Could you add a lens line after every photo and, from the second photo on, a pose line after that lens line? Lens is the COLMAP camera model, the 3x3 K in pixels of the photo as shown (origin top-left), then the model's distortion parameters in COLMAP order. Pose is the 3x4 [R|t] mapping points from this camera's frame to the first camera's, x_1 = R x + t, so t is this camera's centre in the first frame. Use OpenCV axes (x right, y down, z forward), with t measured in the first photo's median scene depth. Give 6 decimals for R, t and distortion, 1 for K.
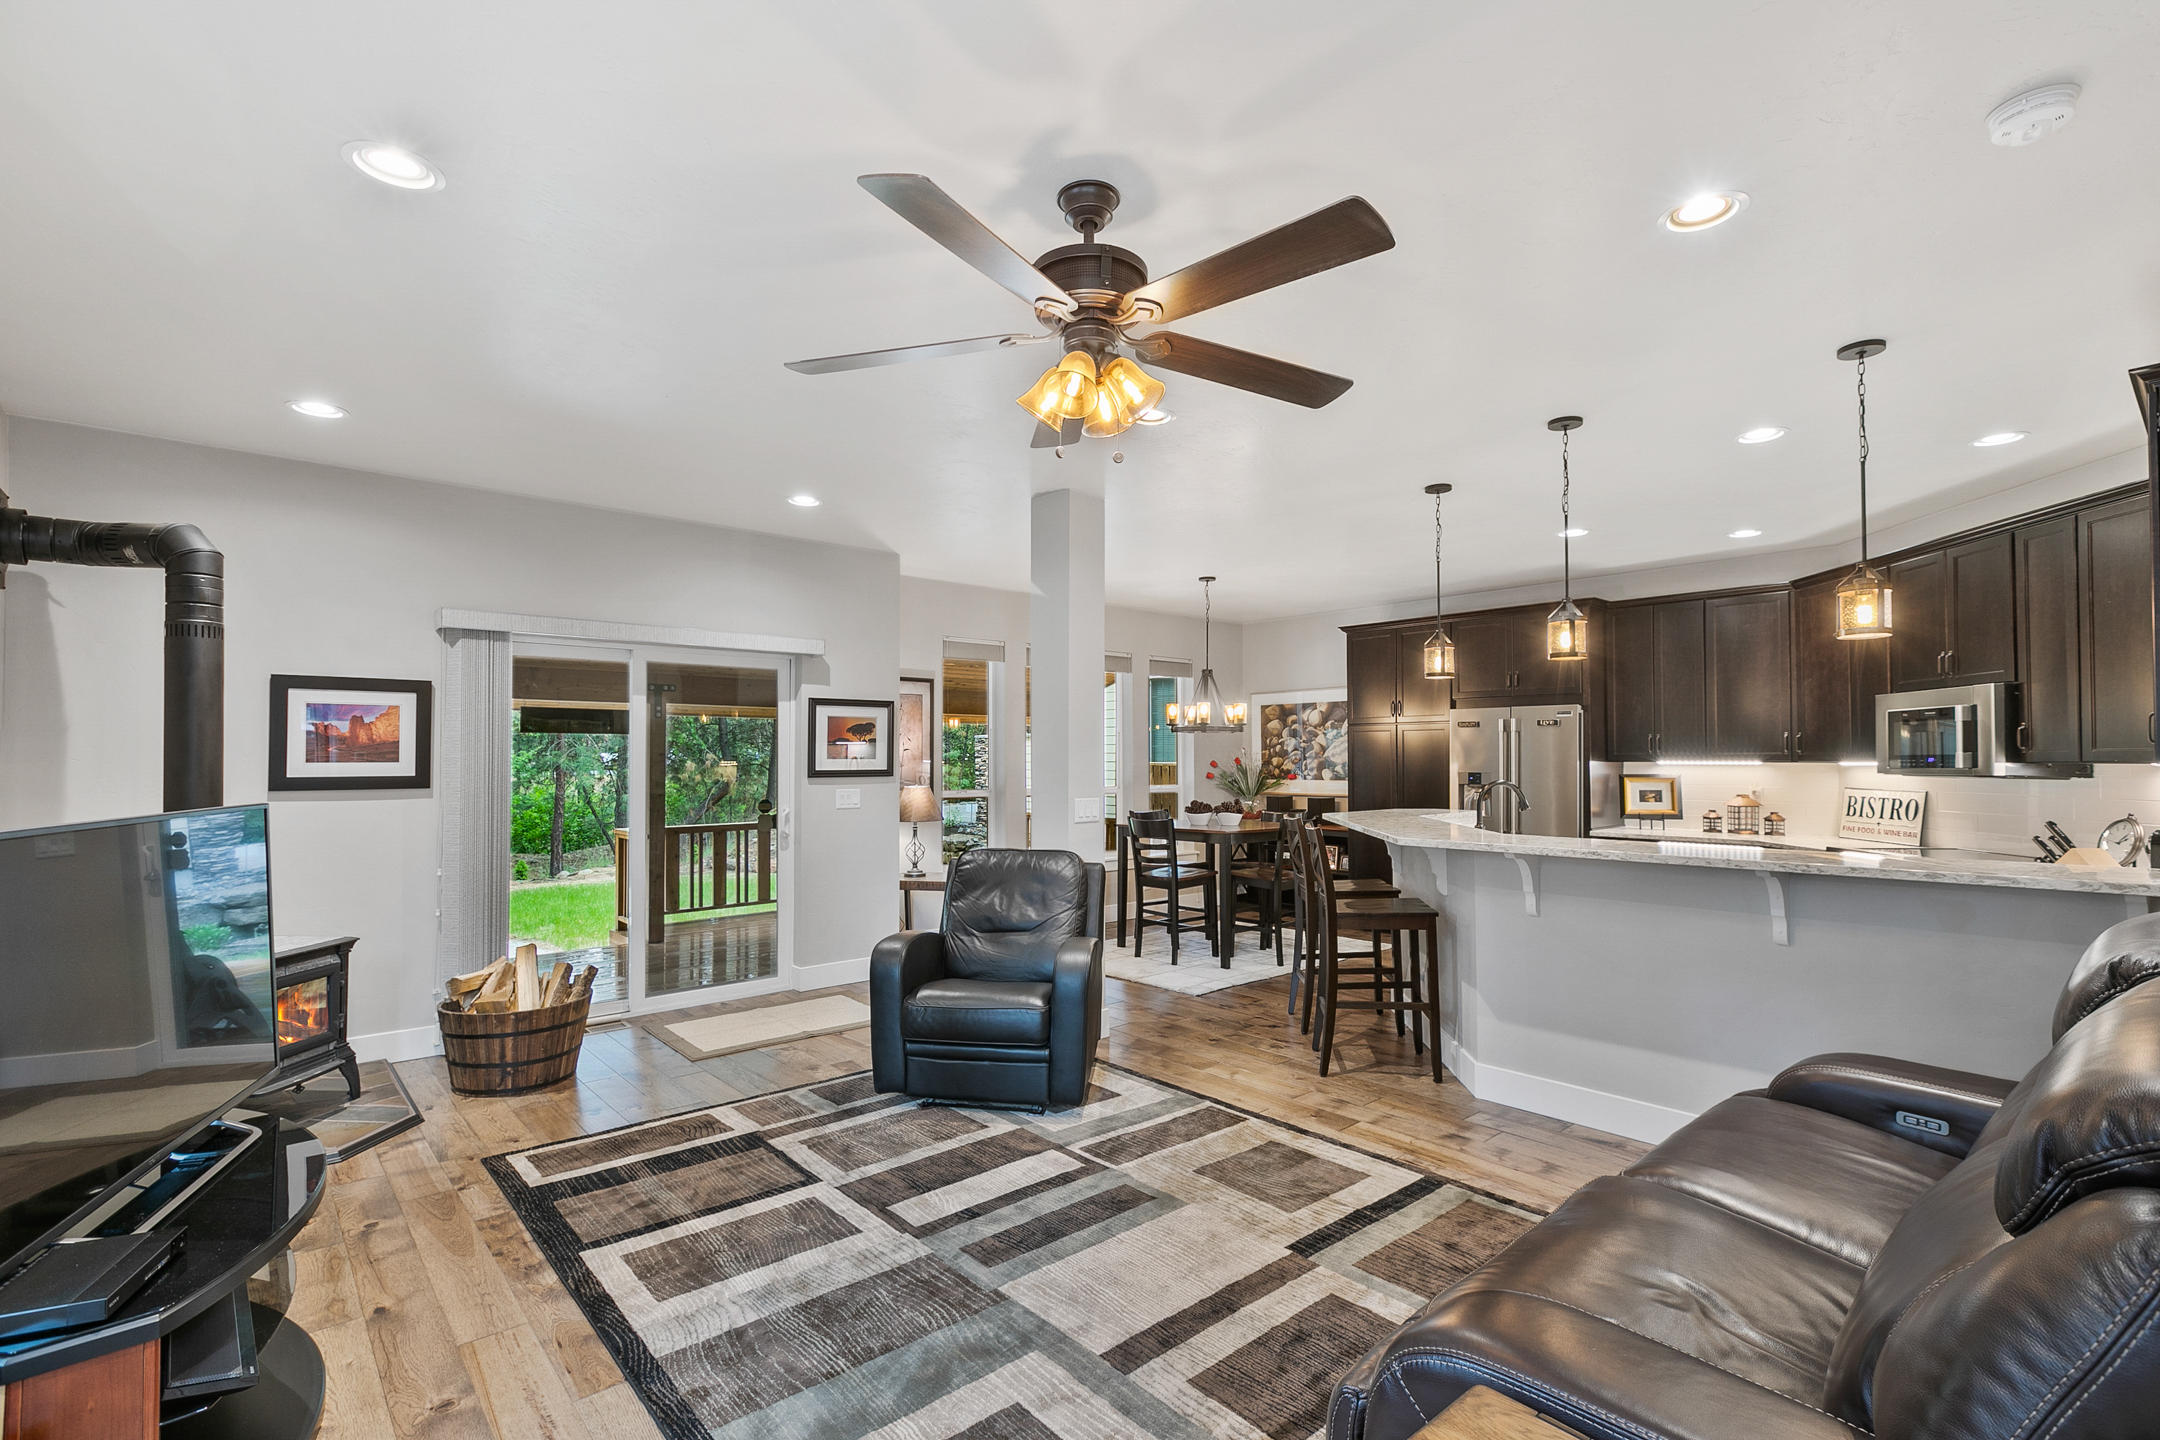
lens RADIAL K [[978.7, 0, 1080.5], [0, 978.7, 741.7], [0, 0, 1]] dist [0.005033, 0.000778]
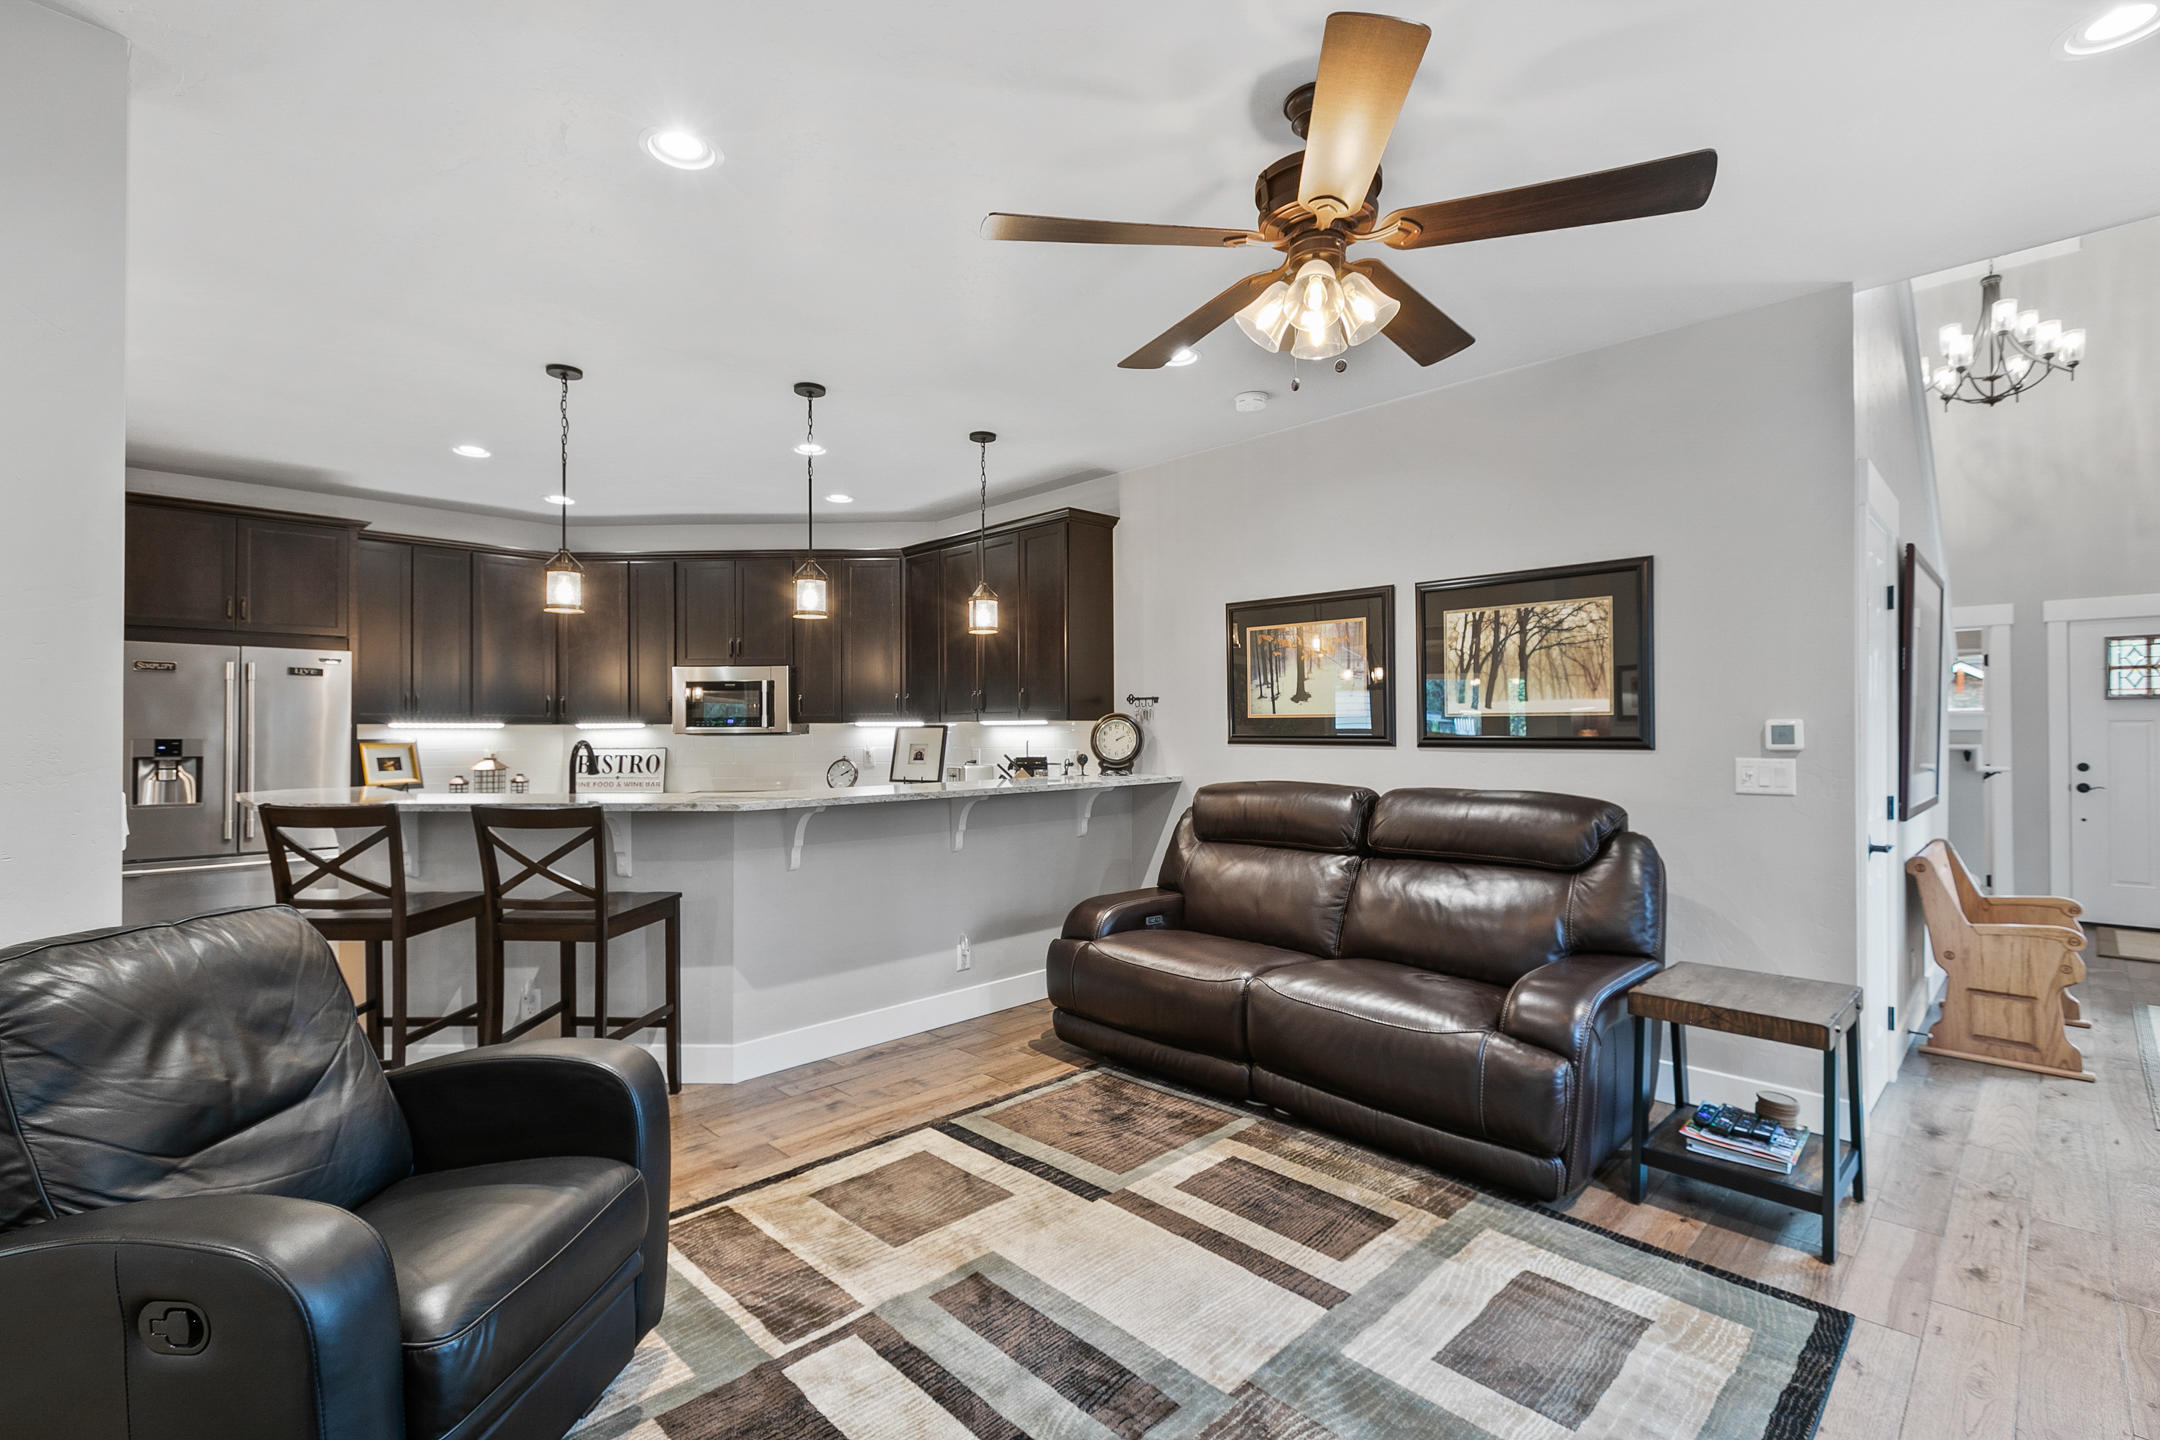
lens RADIAL K [[978.7, 0, 1079.2], [0, 978.7, 721.4], [0, 0, 1]] dist [0.005033, 0.000778]
pose [[-0.063821, 0.010717, 0.997904, -0.534896], [-0.014895, 0.999821, -0.011690, 0.031684], [-0.997850, -0.015609, -0.063650, 0.746253]]
